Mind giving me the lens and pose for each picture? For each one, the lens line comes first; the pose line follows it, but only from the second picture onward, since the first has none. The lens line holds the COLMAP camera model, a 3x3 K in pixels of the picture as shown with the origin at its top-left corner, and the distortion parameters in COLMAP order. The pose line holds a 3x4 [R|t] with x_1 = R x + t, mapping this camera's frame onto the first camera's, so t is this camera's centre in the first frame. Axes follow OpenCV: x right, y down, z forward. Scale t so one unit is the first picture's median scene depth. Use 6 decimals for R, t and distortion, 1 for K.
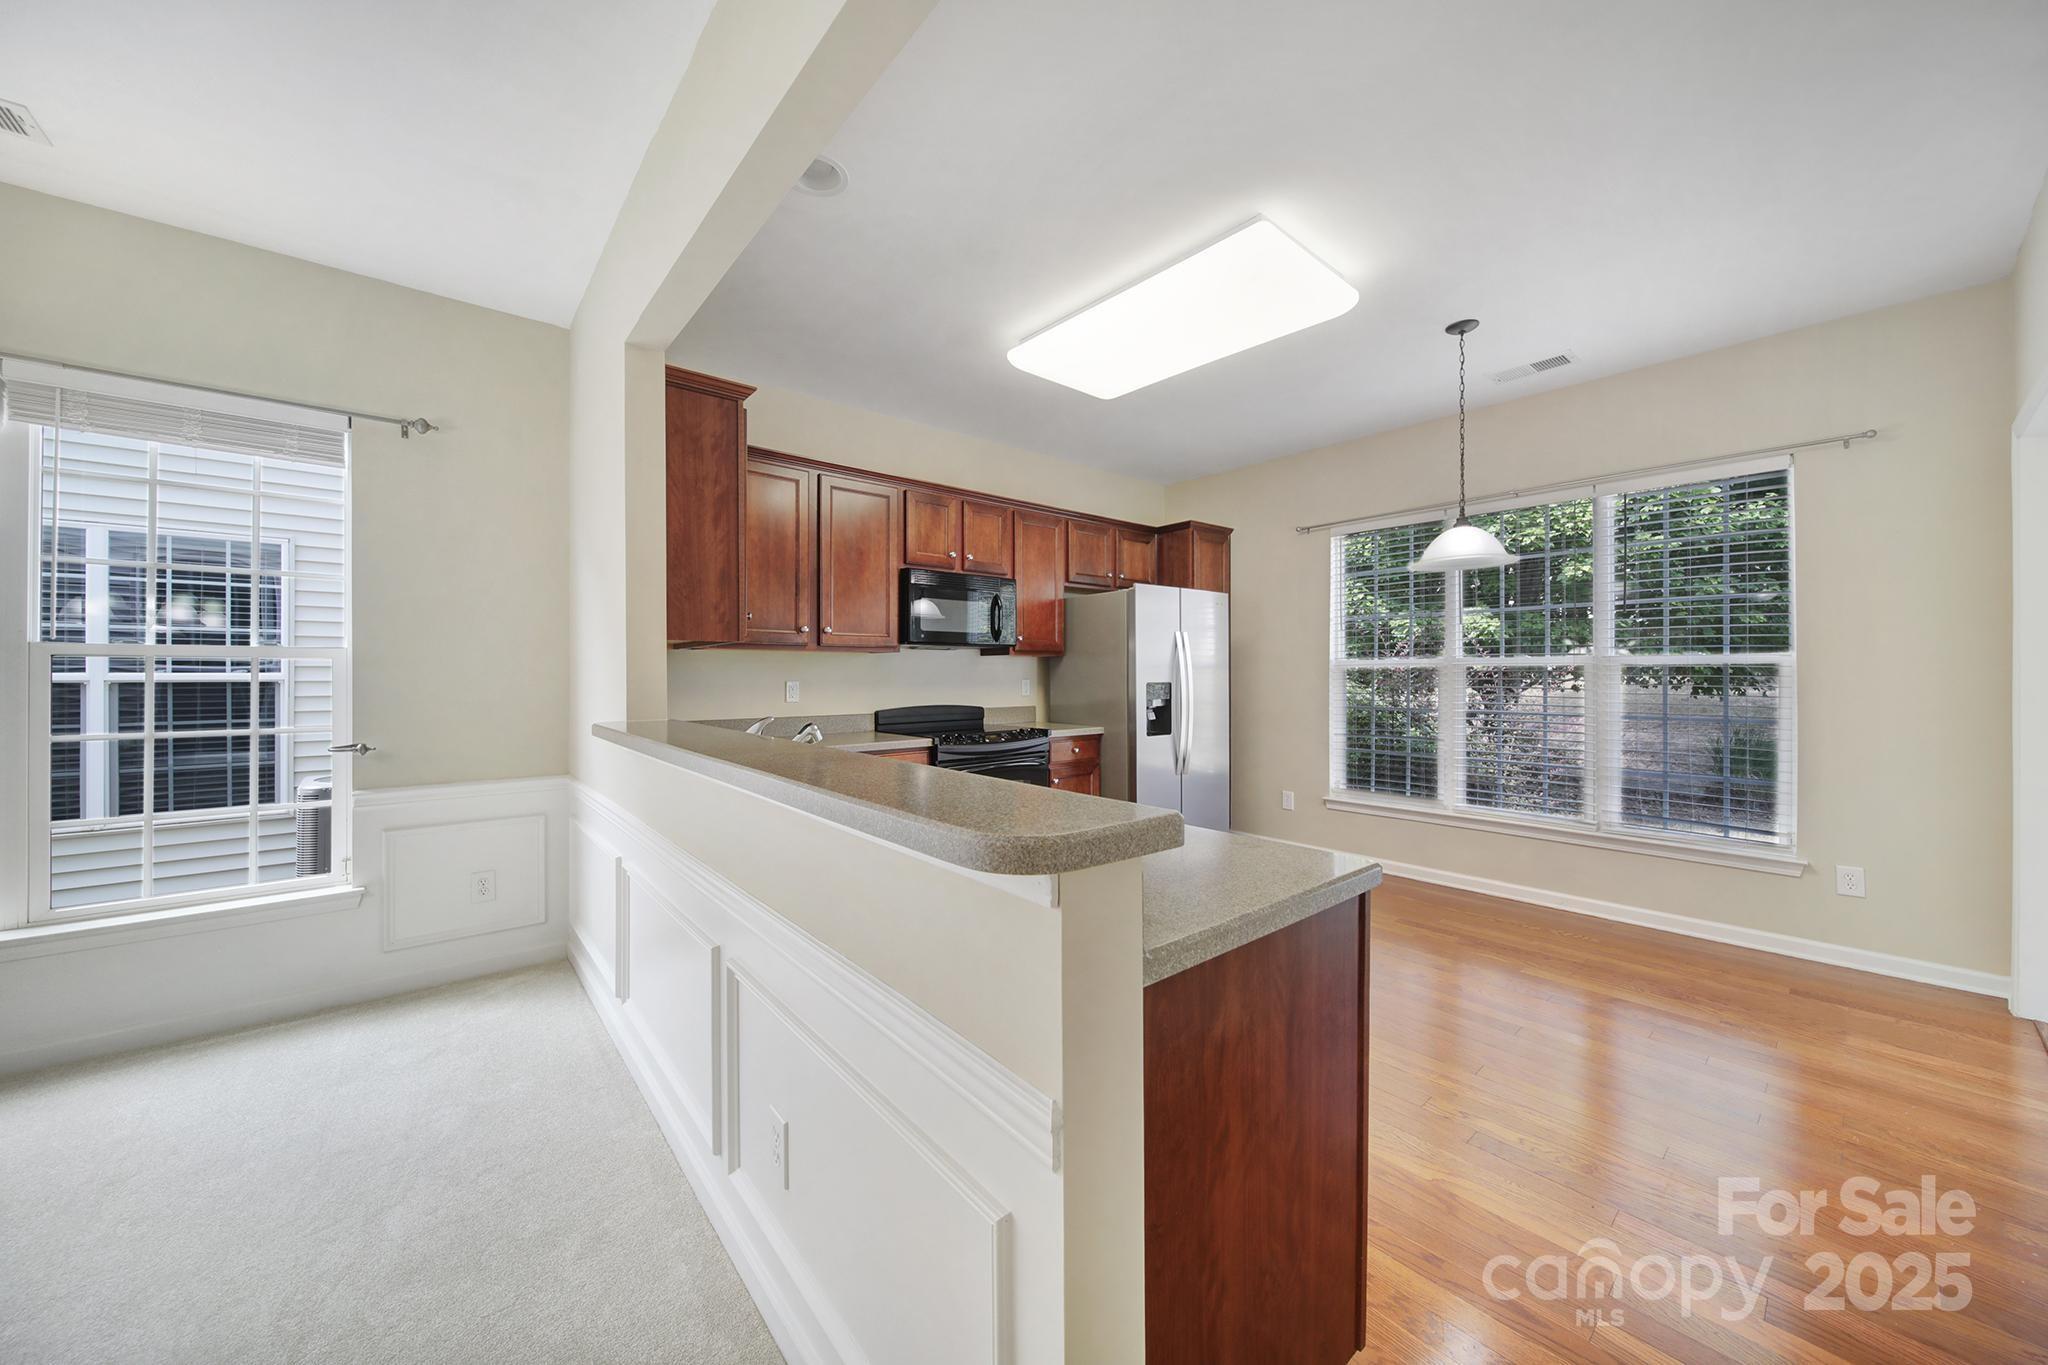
lens RADIAL K [[728.8, 0, 1041.0], [0, 728.8, 671.8], [0, 0, 1]] dist [0.011251, 0.000047]
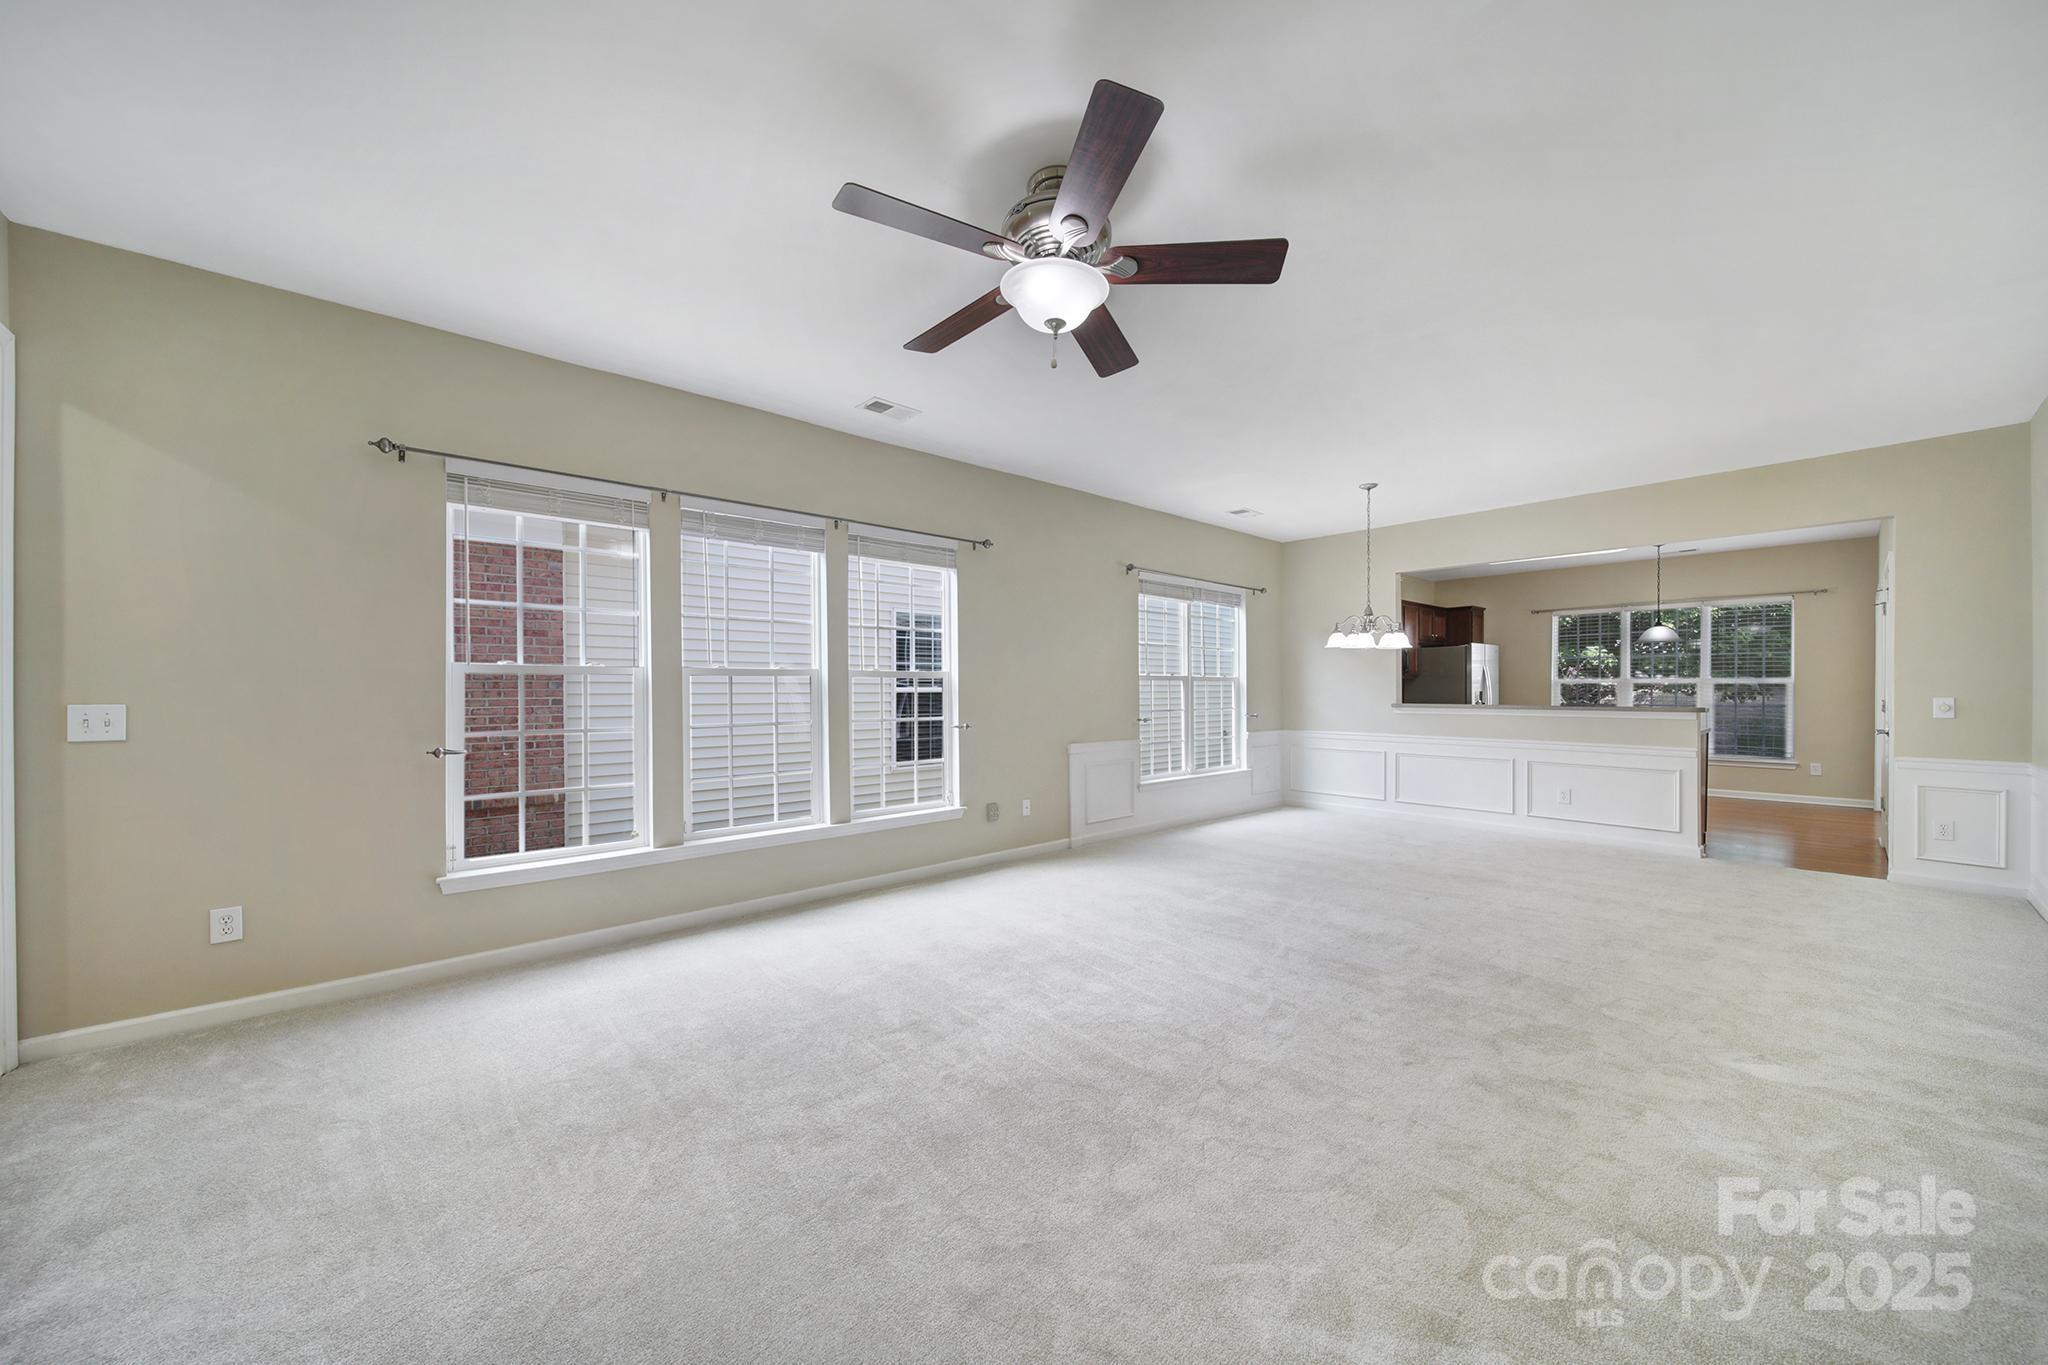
lens RADIAL K [[736.2, 0, 1016.6], [0, 736.2, 688.9], [0, 0, 1]] dist [-0.006797, 0.000088]
pose [[0.999761, 0.001826, -0.021788, -0.968092], [-0.001911, 0.999991, -0.003908, 0.015325], [0.021781, 0.003949, 0.999755, -0.953547]]
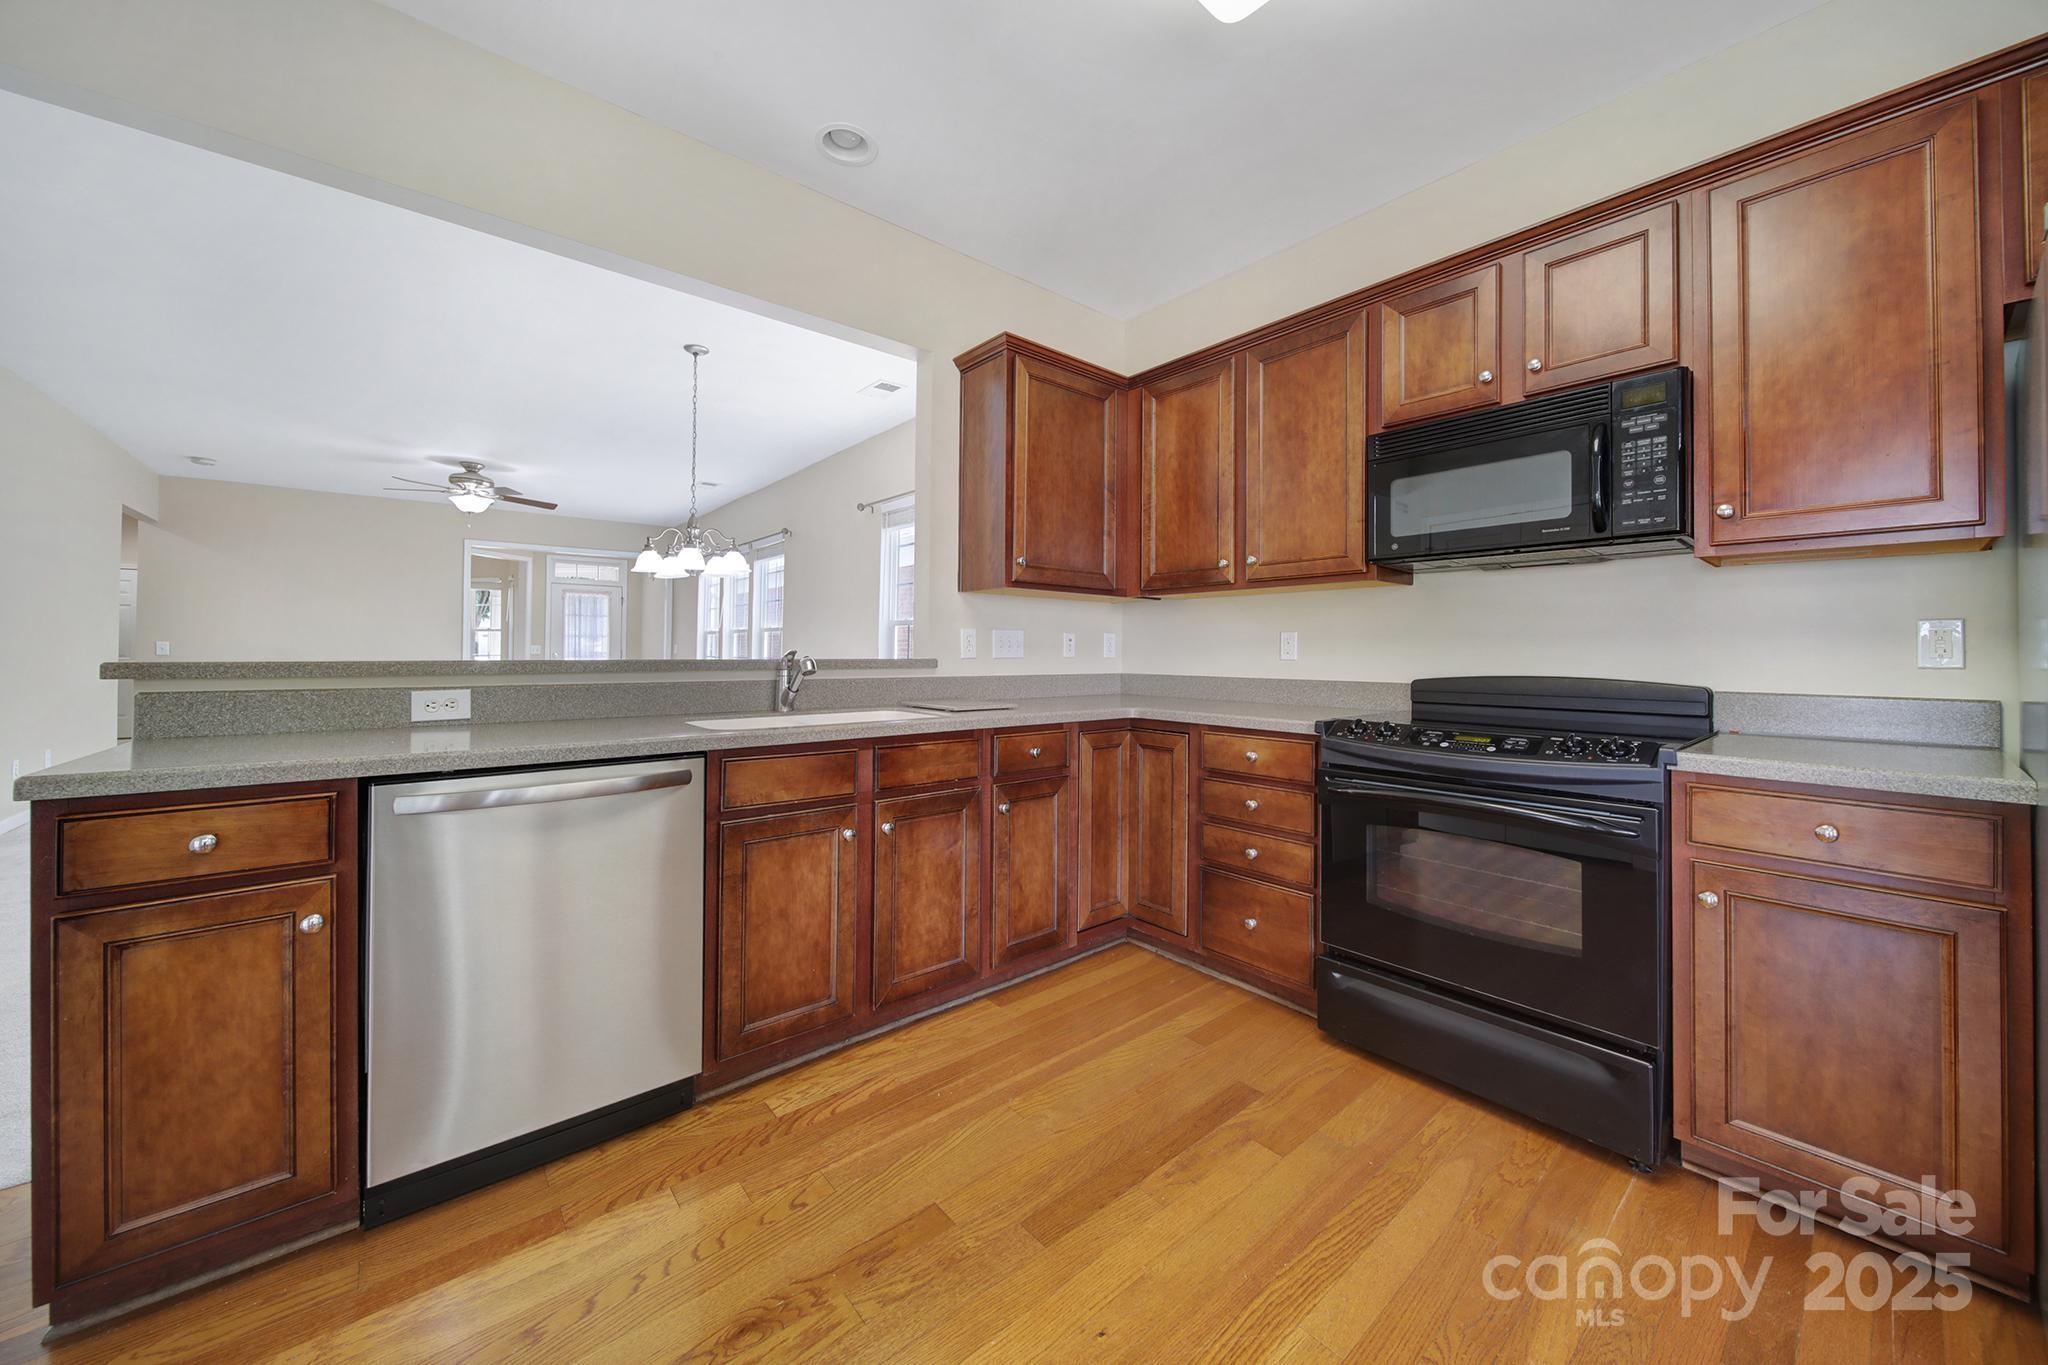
lens RADIAL K [[728.8, 0, 1041.0], [0, 728.8, 671.8], [0, 0, 1]] dist [0.011251, 0.000047]
pose [[-0.015746, 0.023943, -0.999589, 0.267631], [-0.005703, 0.999695, 0.024036, 0.023020], [0.999860, 0.006079, -0.015605, 0.473796]]
